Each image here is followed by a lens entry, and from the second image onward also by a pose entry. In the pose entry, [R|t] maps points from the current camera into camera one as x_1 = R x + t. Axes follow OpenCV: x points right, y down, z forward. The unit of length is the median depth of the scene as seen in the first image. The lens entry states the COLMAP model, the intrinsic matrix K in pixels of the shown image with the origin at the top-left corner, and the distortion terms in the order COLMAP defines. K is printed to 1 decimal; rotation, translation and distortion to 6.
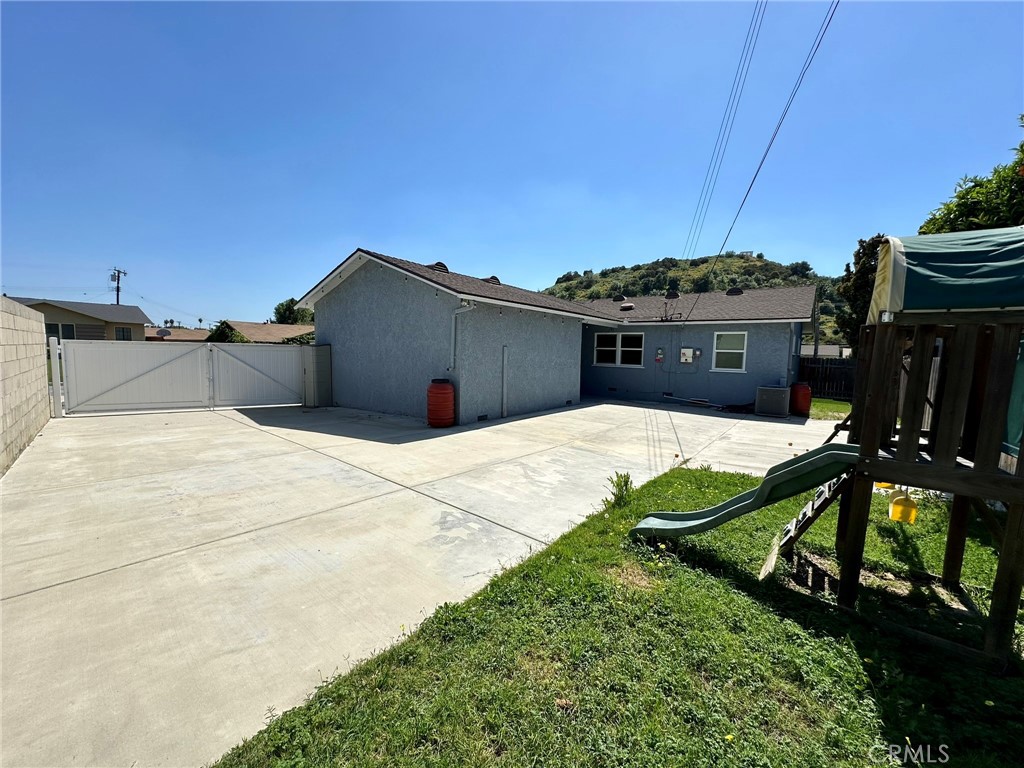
lens RADIAL K [[412.2, 0, 512.0], [0, 412.2, 384.0], [0, 0, 1]] dist [-0.000313, -0.000021]
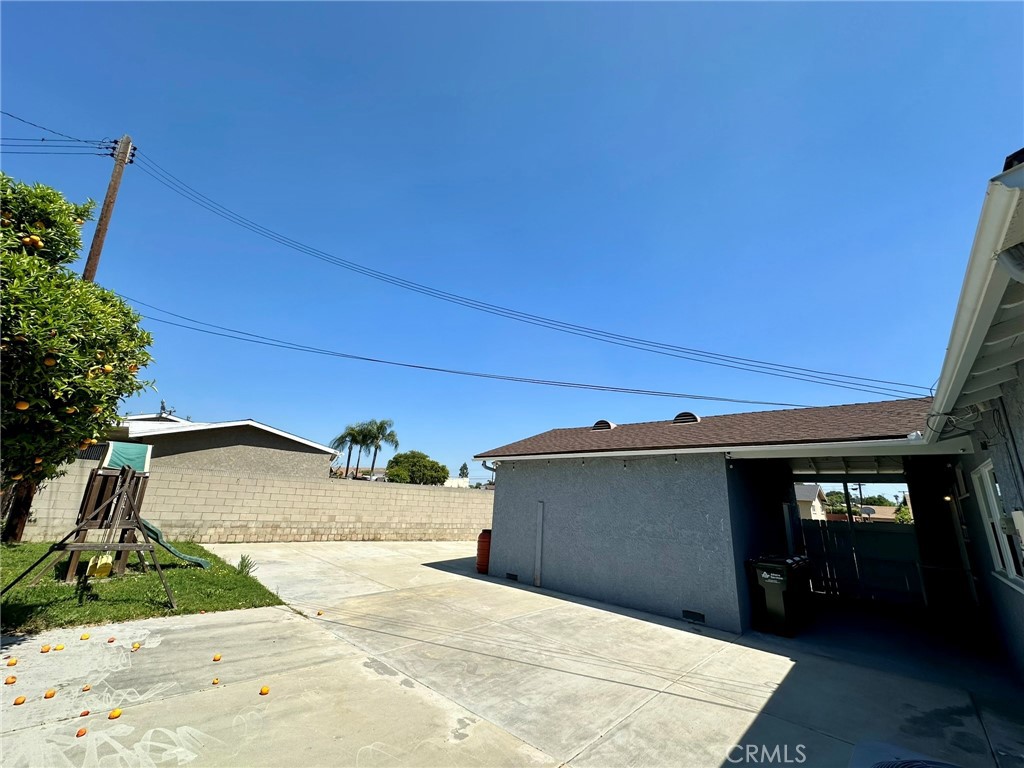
lens RADIAL K [[412.2, 0, 512.0], [0, 412.2, 384.0], [0, 0, 1]] dist [-0.000313, -0.000021]
pose [[-0.111222, -0.296519, -0.948528, 0.832104], [-0.127163, 0.950851, -0.282334, -0.064864], [0.985626, 0.089216, -0.143462, 0.916222]]
